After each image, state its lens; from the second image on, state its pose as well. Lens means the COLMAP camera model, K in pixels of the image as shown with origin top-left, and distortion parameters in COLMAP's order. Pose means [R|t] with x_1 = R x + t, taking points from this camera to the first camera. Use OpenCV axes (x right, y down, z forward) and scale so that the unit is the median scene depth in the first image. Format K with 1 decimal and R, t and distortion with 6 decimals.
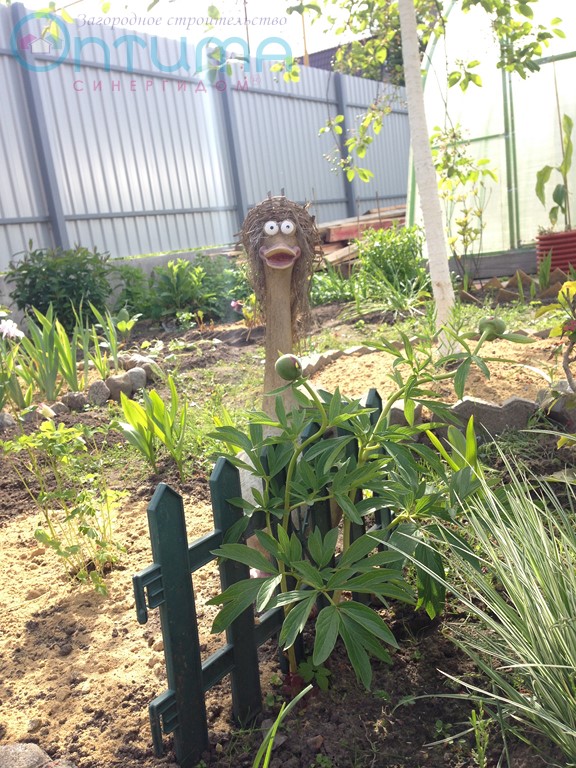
lens RADIAL K [[696.6, 0, 288.0], [0, 696.6, 384.0], [0, 0, 1]] dist [0.117249, -0.170144]
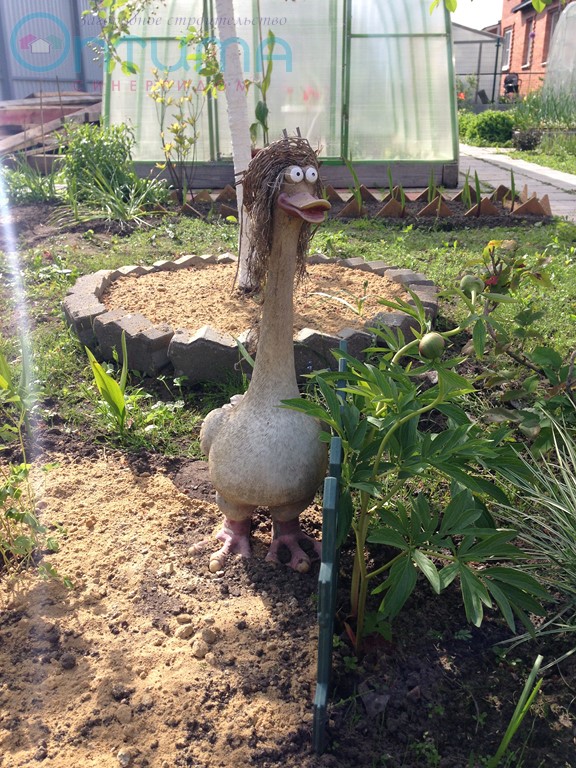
lens RADIAL K [[696.6, 0, 288.0], [0, 696.6, 384.0], [0, 0, 1]] dist [0.117249, -0.170144]
pose [[0.882203, -0.057667, 0.467324, -0.109862], [-0.007224, 0.990698, 0.135889, -0.017756], [-0.470814, -0.123258, 0.873580, 0.040500]]
